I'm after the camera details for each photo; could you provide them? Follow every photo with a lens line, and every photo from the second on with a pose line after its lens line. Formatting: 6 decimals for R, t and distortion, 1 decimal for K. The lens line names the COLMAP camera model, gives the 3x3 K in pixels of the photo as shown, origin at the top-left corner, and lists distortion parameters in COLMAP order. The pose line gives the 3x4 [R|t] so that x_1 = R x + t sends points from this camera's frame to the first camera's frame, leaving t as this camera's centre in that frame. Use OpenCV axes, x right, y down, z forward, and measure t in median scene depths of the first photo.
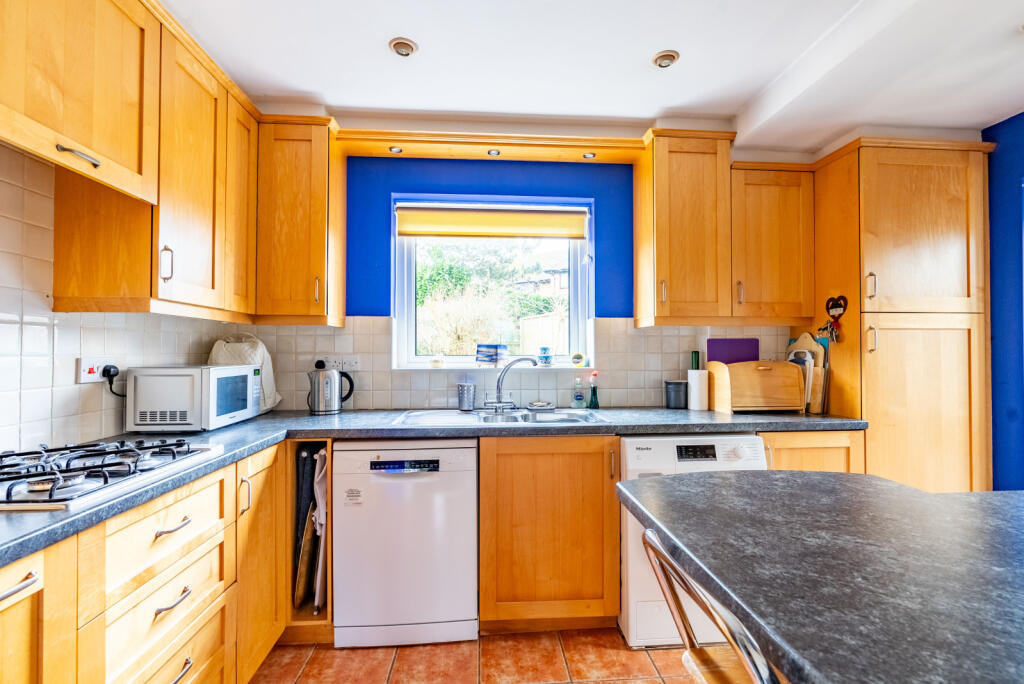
lens RADIAL K [[448.1, 0, 522.8], [0, 448.1, 344.0], [0, 0, 1]] dist [-0.011762, 0.005210]
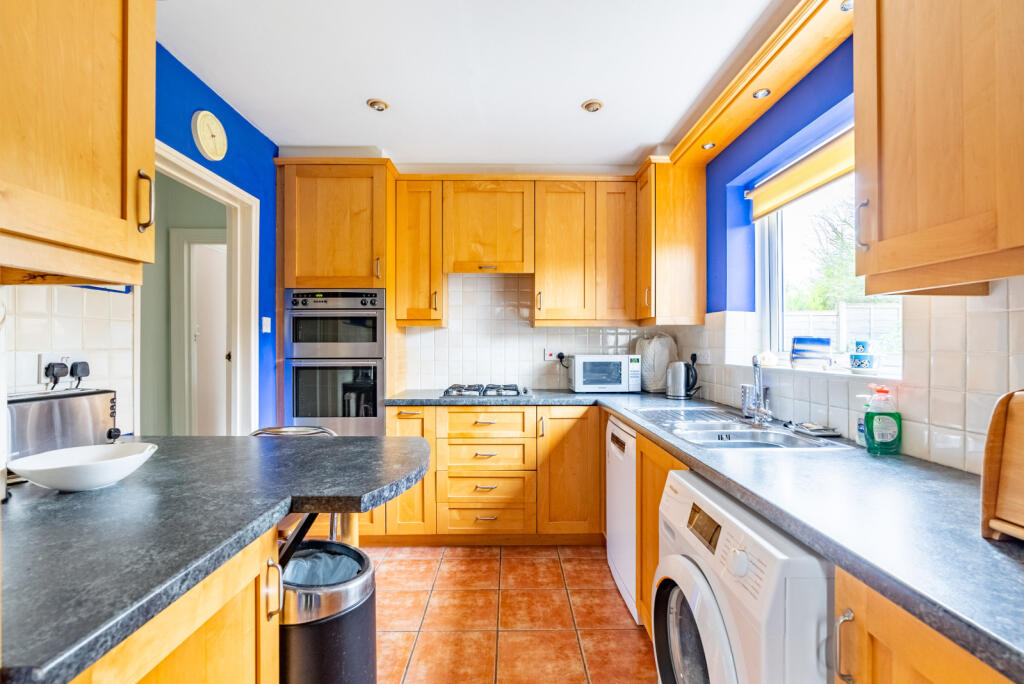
lens RADIAL K [[448.1, 0, 522.8], [0, 448.1, 344.0], [0, 0, 1]] dist [-0.011762, 0.005210]
pose [[-0.021002, 0.002690, -0.999776, 1.060106], [0.016042, 0.999869, 0.002353, 0.002859], [0.999651, -0.015989, -0.021042, 0.871375]]
